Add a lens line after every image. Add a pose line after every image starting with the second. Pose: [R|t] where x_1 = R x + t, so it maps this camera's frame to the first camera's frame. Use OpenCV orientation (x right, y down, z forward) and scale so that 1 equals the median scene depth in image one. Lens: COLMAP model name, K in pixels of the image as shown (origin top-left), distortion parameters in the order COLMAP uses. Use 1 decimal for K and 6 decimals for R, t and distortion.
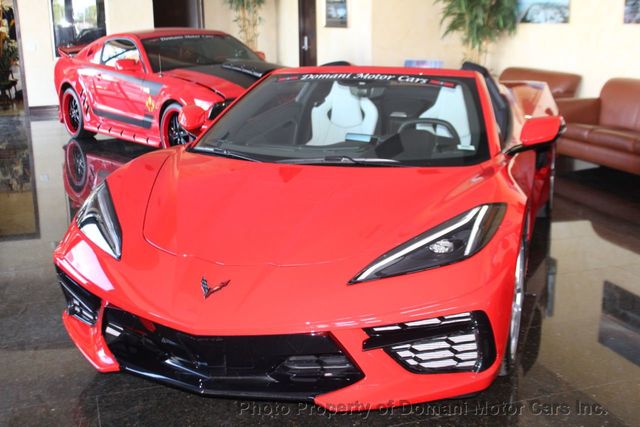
lens RADIAL K [[766.1, 0, 320.0], [0, 766.1, 213.5], [0, 0, 1]] dist [-0.007724, -0.024186]
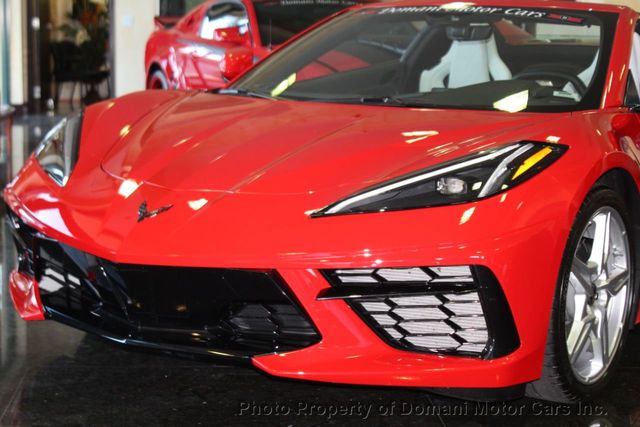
lens RADIAL K [[1237.8, 0, 320.0], [0, 1237.8, 213.5], [0, 0, 1]] dist [0.111062, 0.075891]
pose [[0.966642, 0.066873, -0.247246, 0.284449], [-0.093685, 0.990736, -0.098310, 0.169735], [0.238382, 0.118194, 0.963952, -0.163481]]
